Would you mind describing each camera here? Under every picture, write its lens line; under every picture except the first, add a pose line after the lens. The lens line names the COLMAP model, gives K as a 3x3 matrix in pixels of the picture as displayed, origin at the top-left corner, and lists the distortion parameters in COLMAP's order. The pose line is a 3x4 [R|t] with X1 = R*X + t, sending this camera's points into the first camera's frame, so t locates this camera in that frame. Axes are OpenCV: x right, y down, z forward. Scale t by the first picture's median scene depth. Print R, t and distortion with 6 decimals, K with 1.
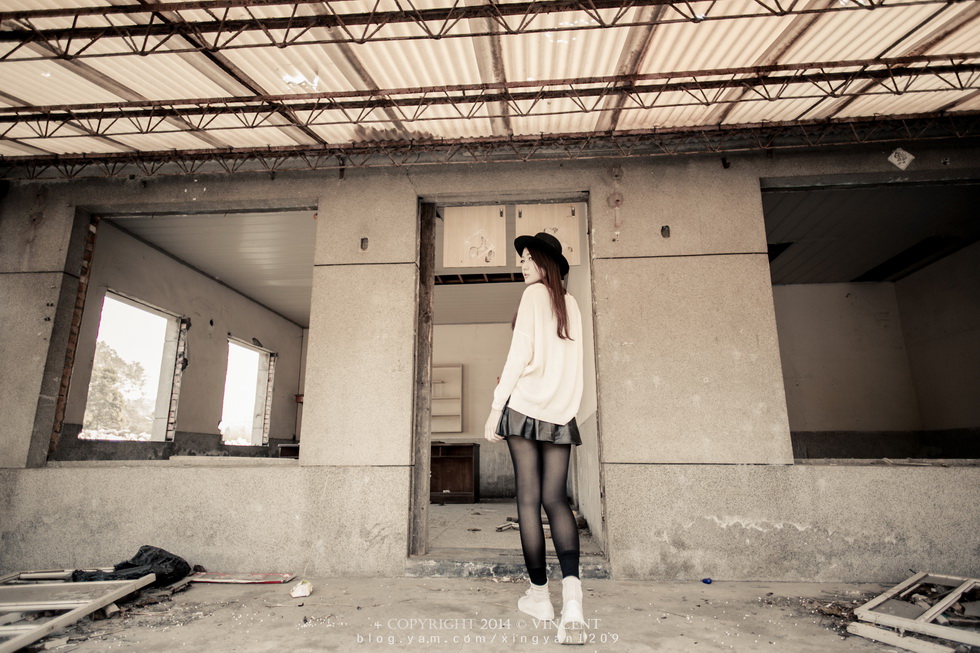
lens RADIAL K [[565.8, 0, 485.8], [0, 565.8, 315.8], [0, 0, 1]] dist [0.017379, -0.000279]
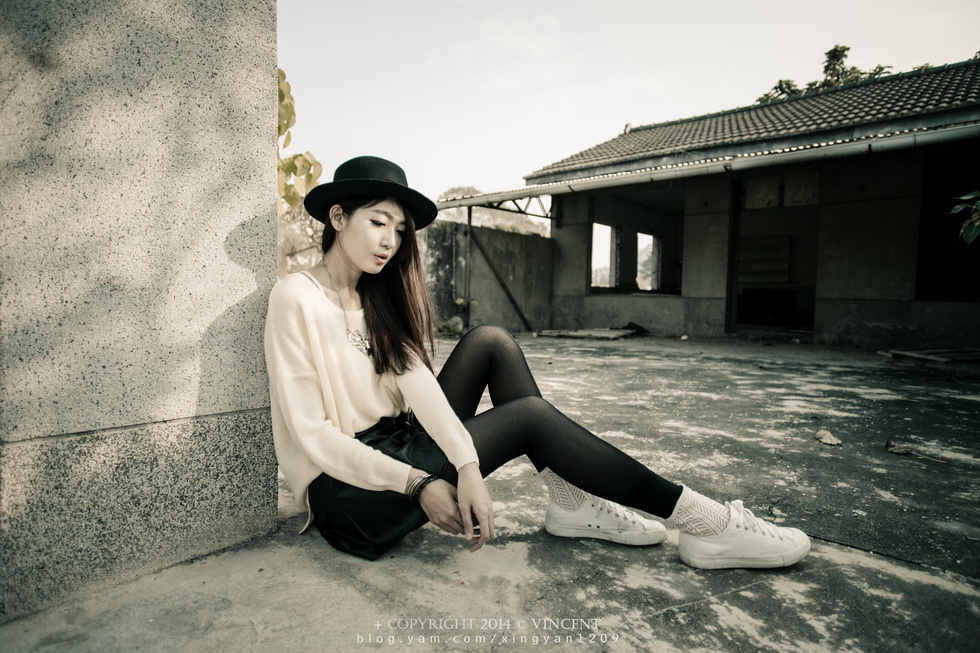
lens RADIAL K [[565.8, 0, 485.8], [0, 565.8, 315.8], [0, 0, 1]] dist [0.017379, -0.000279]
pose [[0.808123, 0.038579, -0.587749, 0.494071], [0.119822, 0.966220, 0.228170, -0.367721], [0.576697, -0.254814, 0.776202, -1.609123]]
